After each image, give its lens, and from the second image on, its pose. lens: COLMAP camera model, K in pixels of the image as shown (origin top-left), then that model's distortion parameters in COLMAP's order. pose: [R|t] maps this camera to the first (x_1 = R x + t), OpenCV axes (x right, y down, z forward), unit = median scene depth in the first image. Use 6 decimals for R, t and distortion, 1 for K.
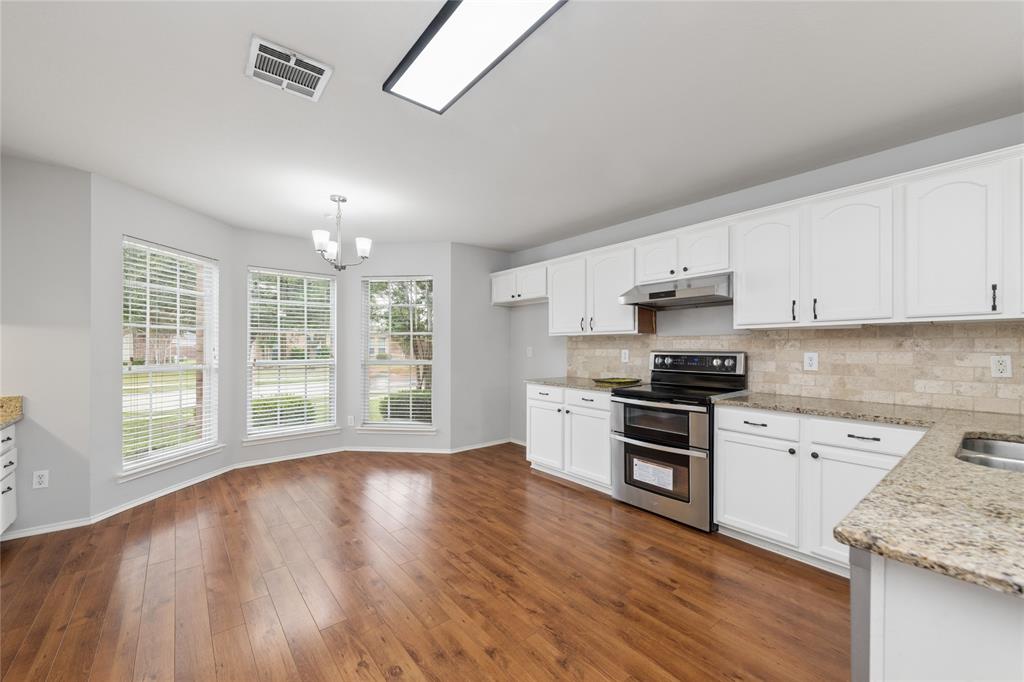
lens RADIAL K [[403.7, 0, 509.7], [0, 403.7, 351.3], [0, 0, 1]] dist [0.013984, -0.006476]
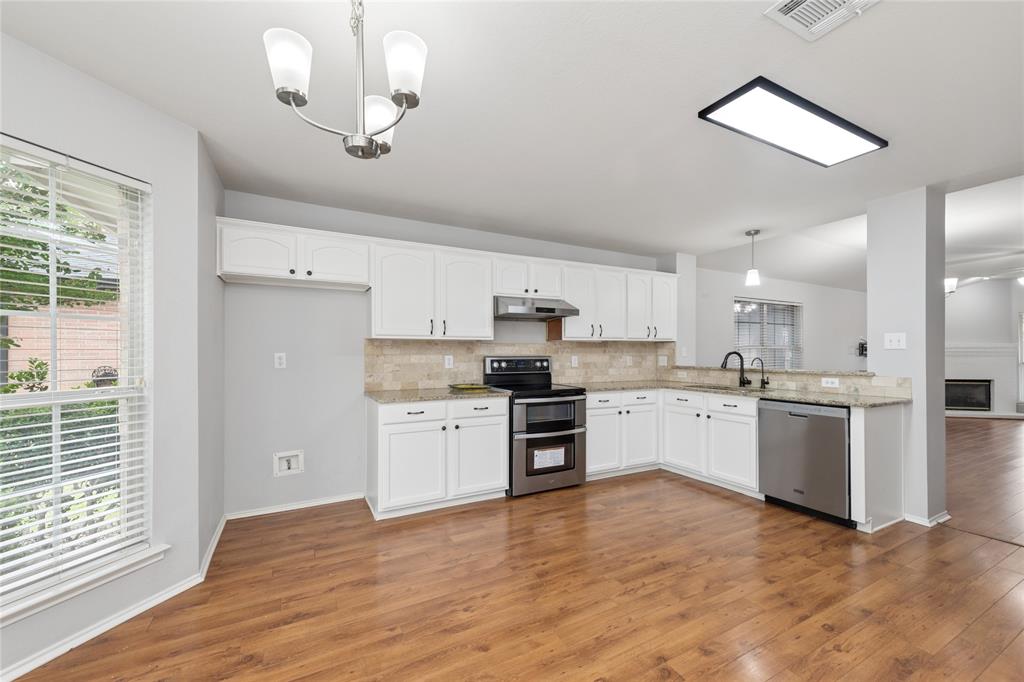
lens RADIAL K [[403.7, 0, 509.7], [0, 403.7, 351.3], [0, 0, 1]] dist [0.013984, -0.006476]
pose [[0.197248, 0.000713, 0.980353, -0.818664], [0.010999, 0.999935, -0.002940, -0.012331], [-0.980292, 0.011363, 0.197228, 0.839371]]
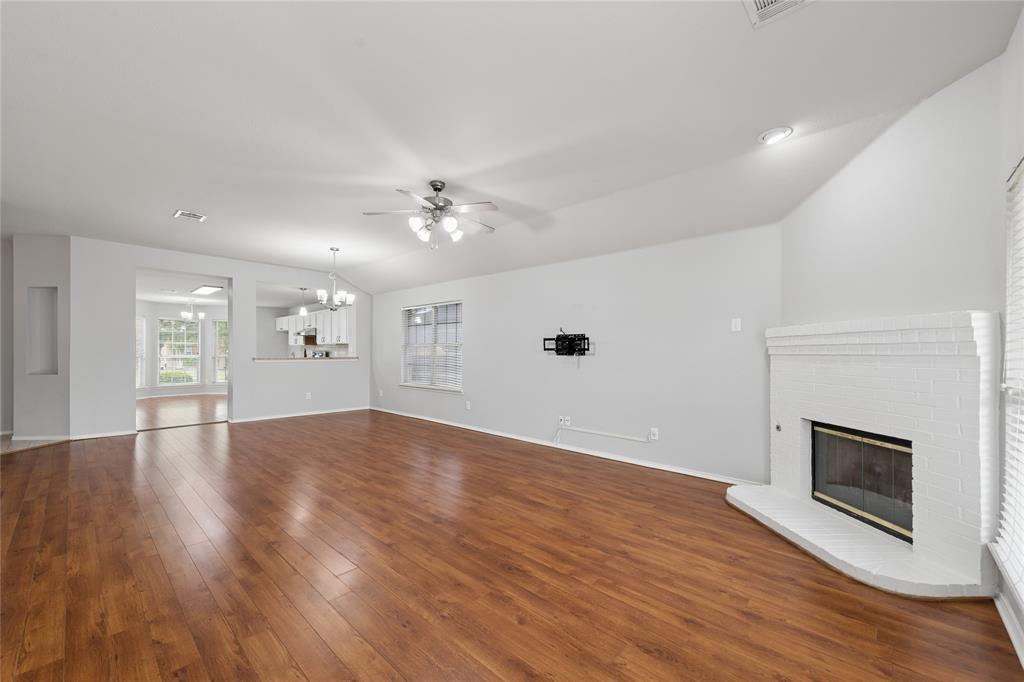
lens RADIAL K [[403.7, 0, 509.7], [0, 403.7, 351.3], [0, 0, 1]] dist [0.013984, -0.006476]
pose [[0.991078, -0.000166, 0.133284, 1.644403], [0.001740, 0.999930, -0.011692, 0.045197], [-0.133273, 0.011819, 0.991009, -2.500727]]
